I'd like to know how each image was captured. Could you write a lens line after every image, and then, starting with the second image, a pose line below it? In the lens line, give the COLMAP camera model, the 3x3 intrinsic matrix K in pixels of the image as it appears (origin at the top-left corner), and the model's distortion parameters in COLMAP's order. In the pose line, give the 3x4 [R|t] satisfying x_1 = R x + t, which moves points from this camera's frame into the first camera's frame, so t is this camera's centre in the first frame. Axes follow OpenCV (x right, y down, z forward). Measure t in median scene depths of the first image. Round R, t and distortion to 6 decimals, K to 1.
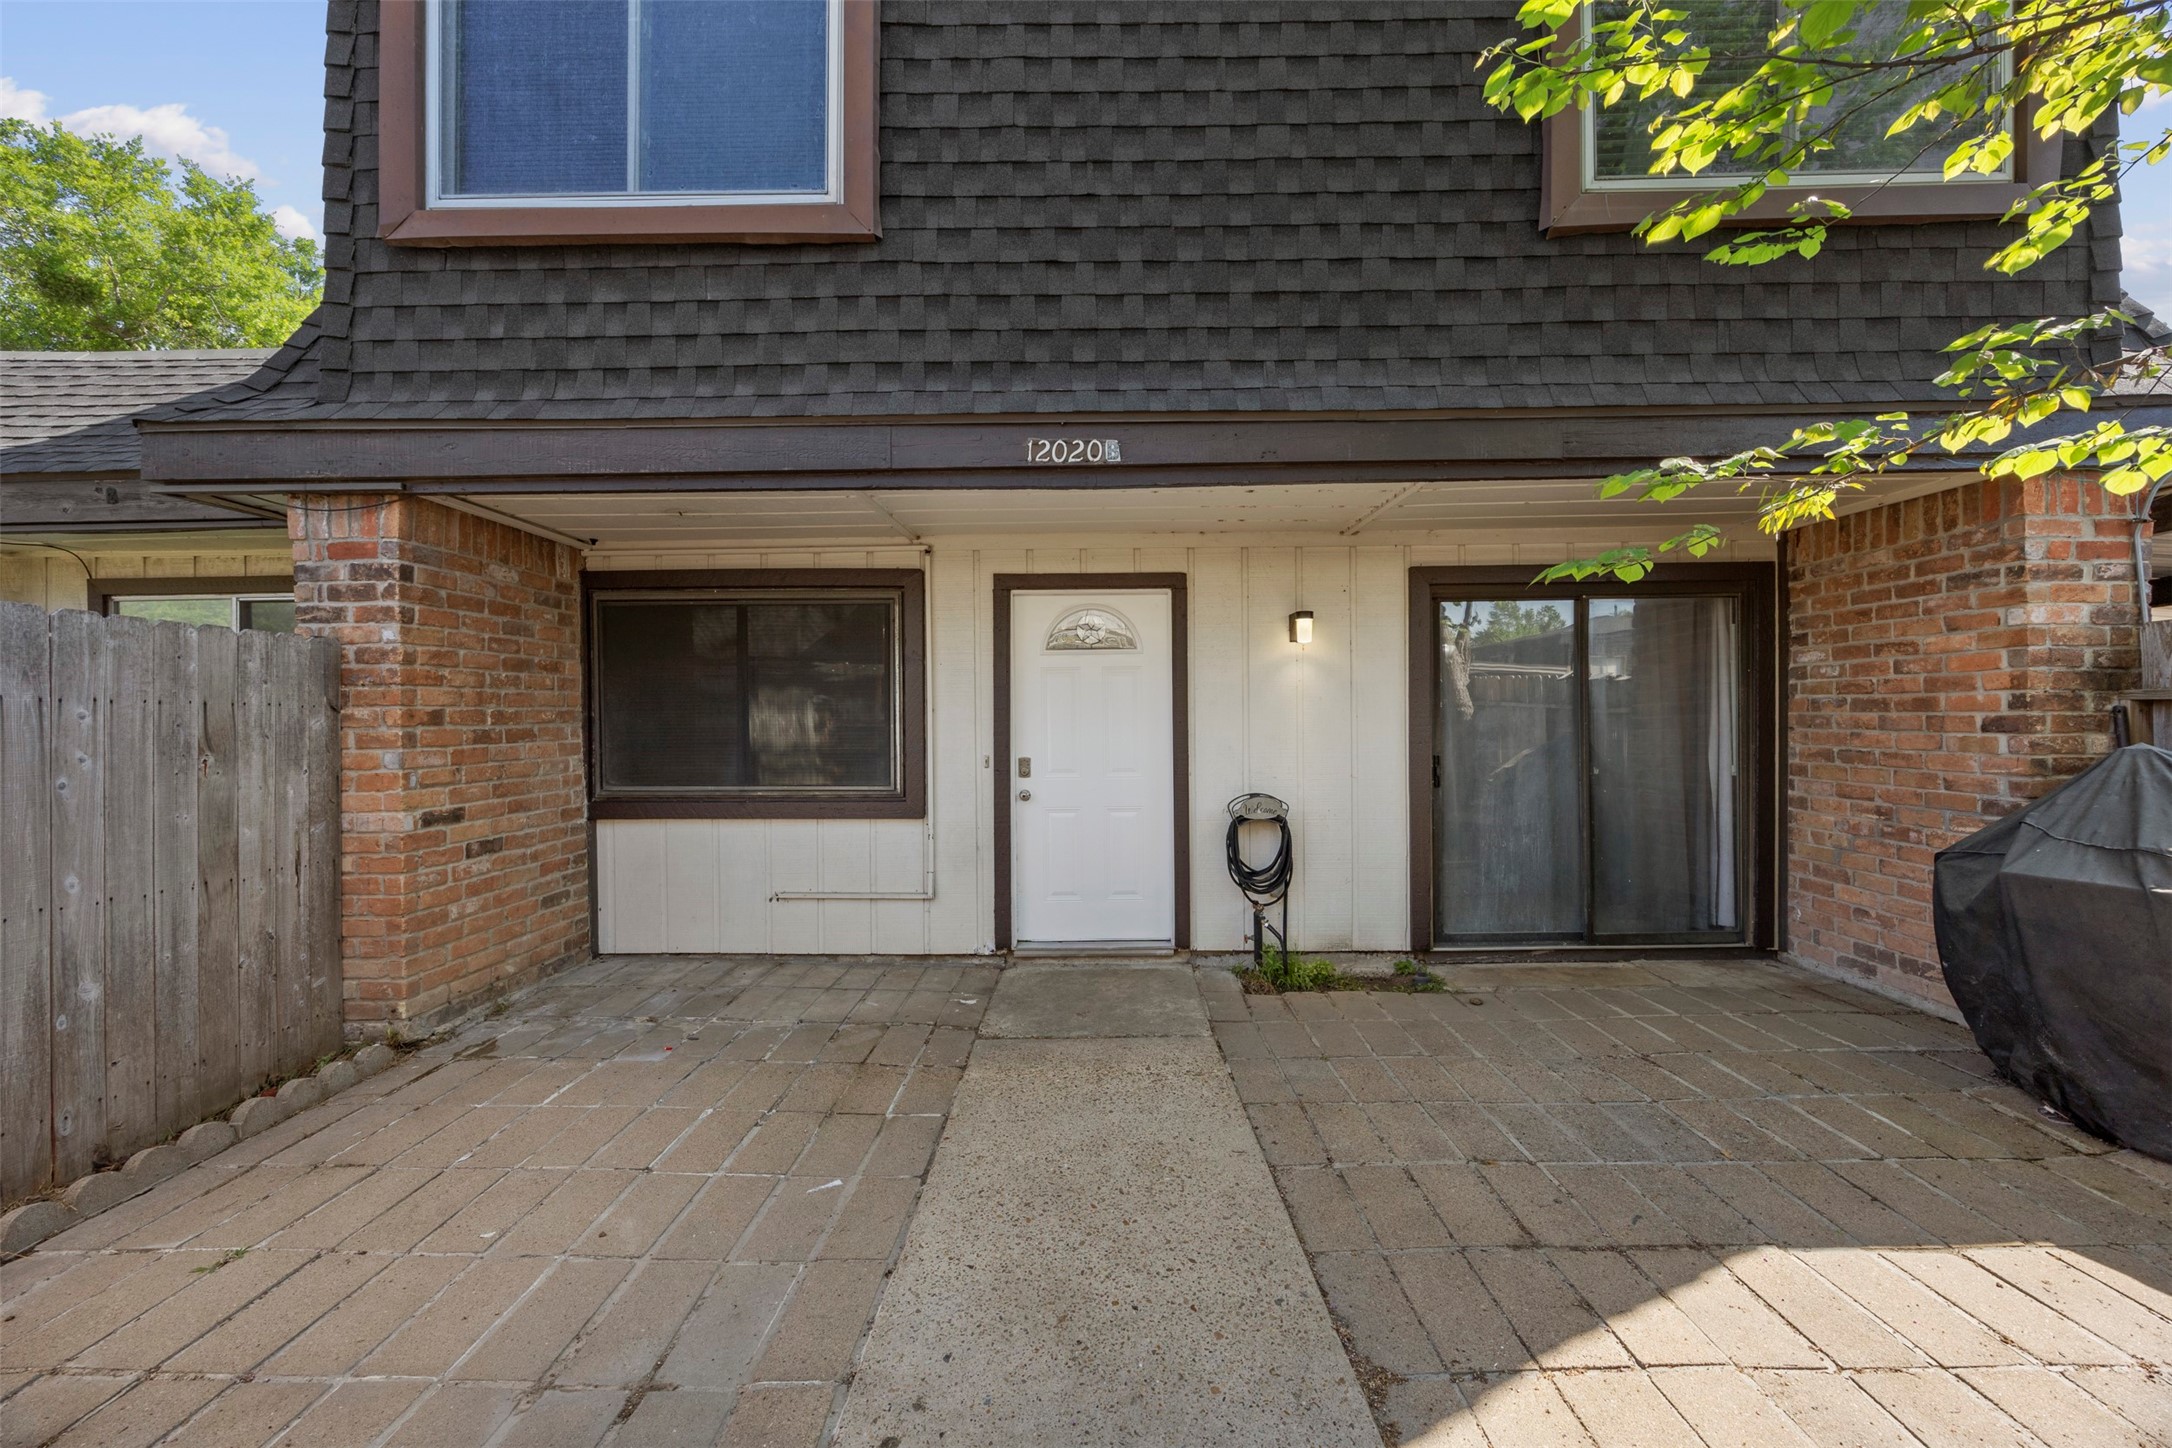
lens RADIAL K [[842.9, 0, 1091.3], [0, 842.9, 724.6], [0, 0, 1]] dist [-0.004406, 0.000308]
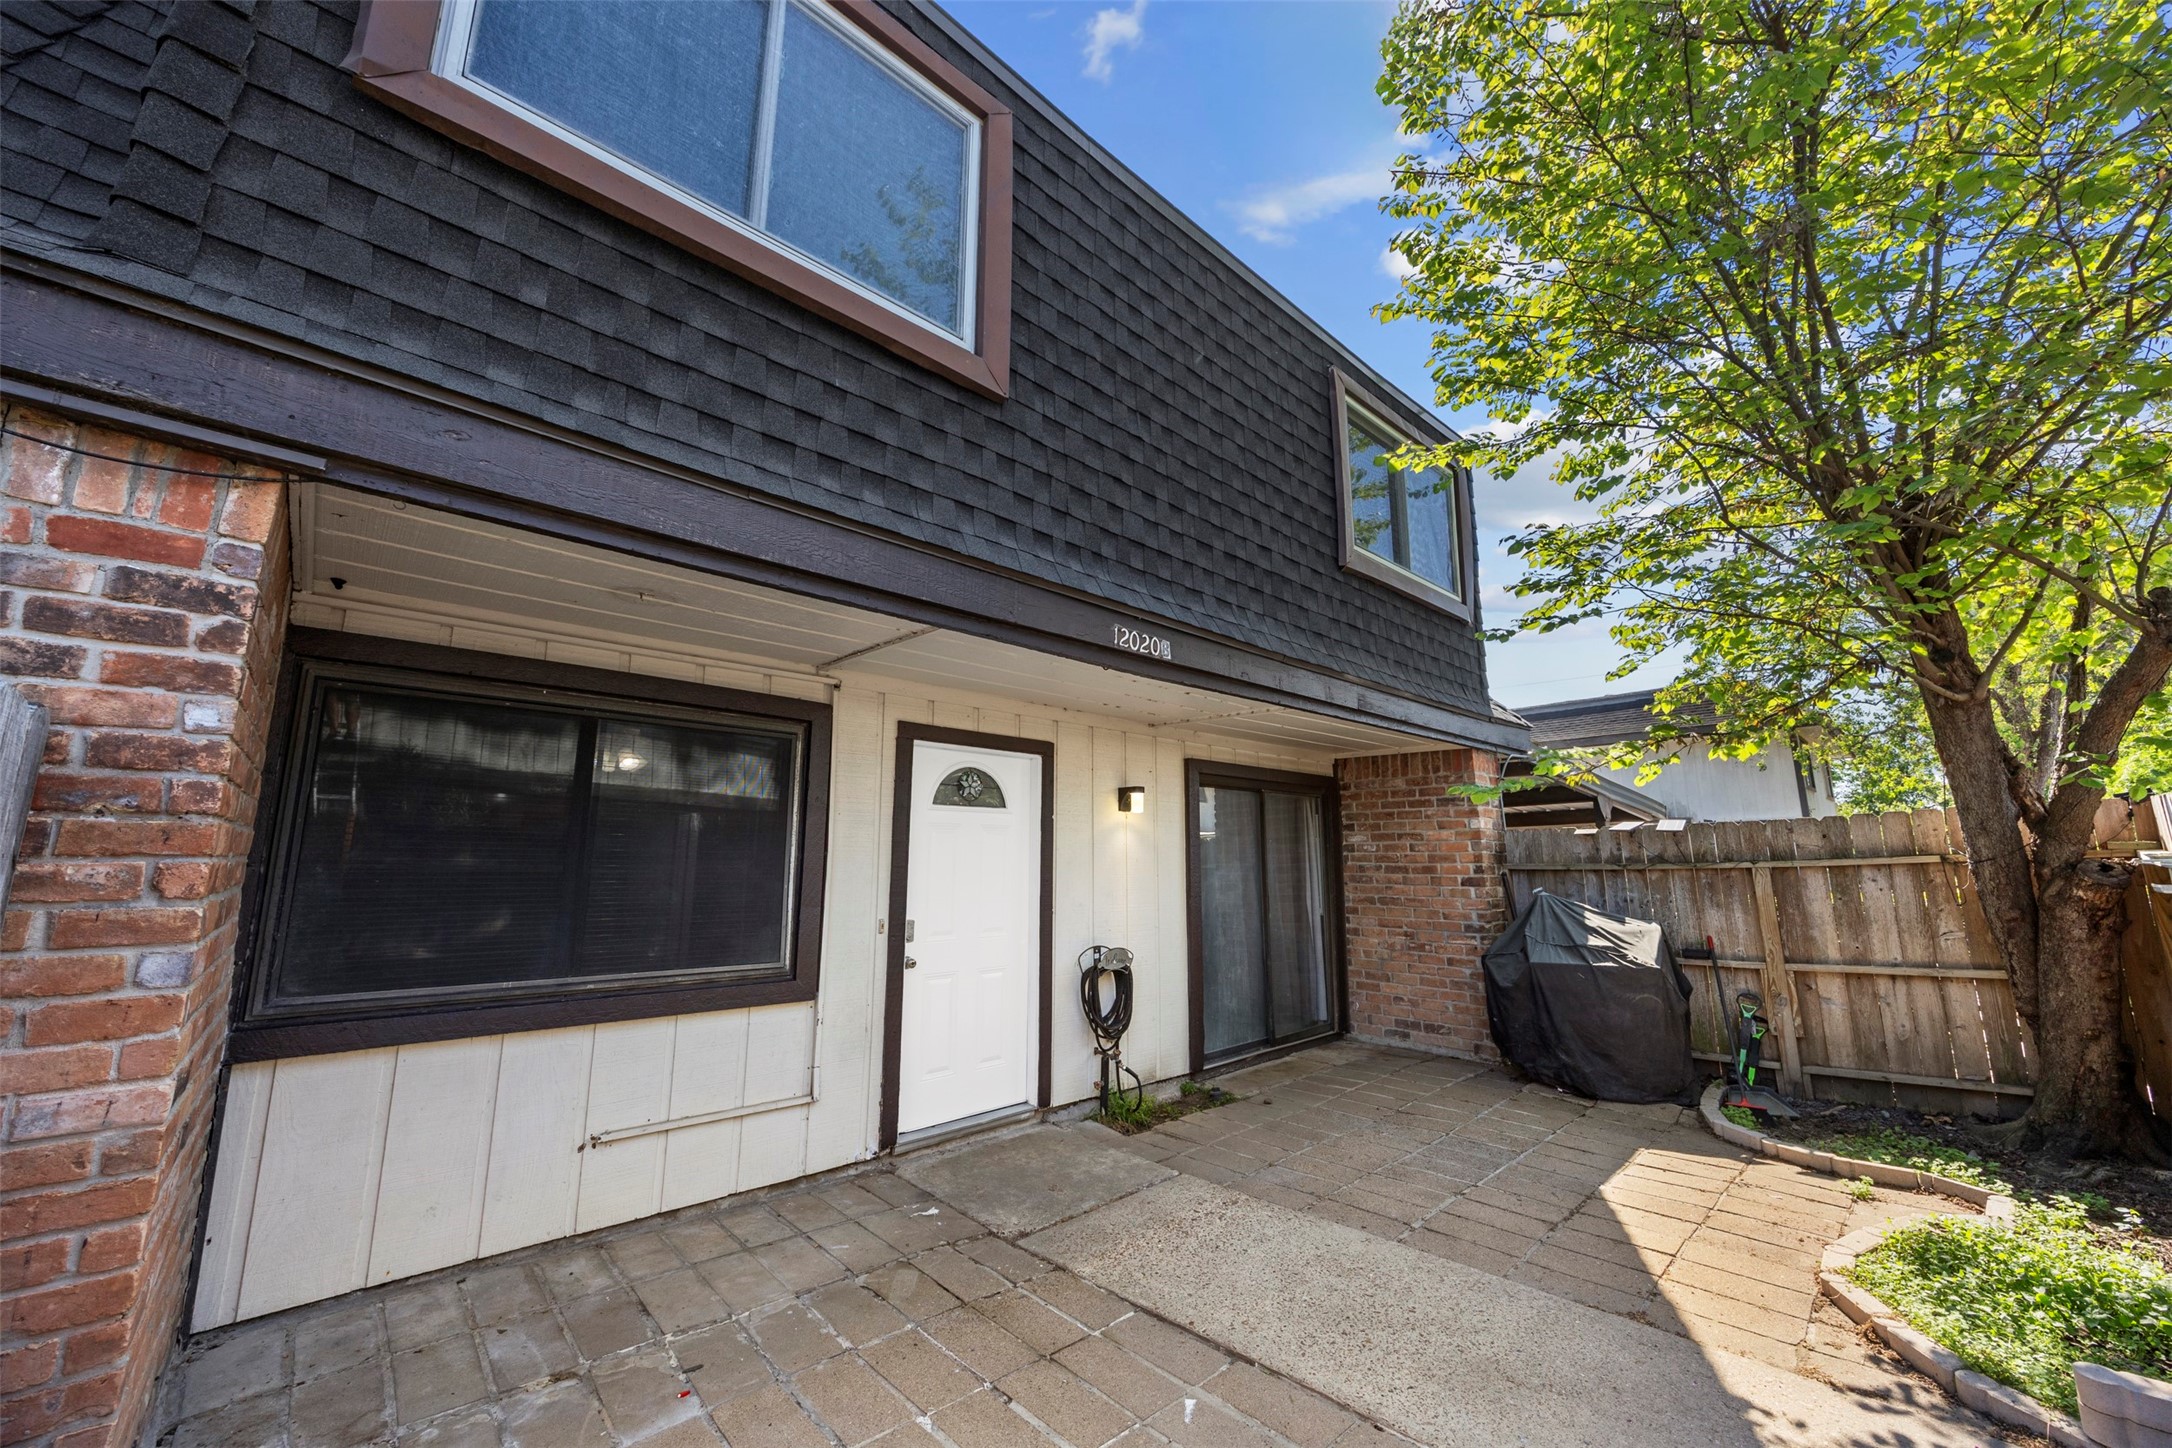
lens RADIAL K [[842.9, 0, 1101.8], [0, 842.9, 715.2], [0, 0, 1]] dist [-0.004406, 0.000308]
pose [[0.698815, 0.134691, 0.702507, -0.796344], [-0.003435, 0.982732, -0.185002, -0.014544], [-0.715294, 0.126869, 0.687210, 0.247569]]
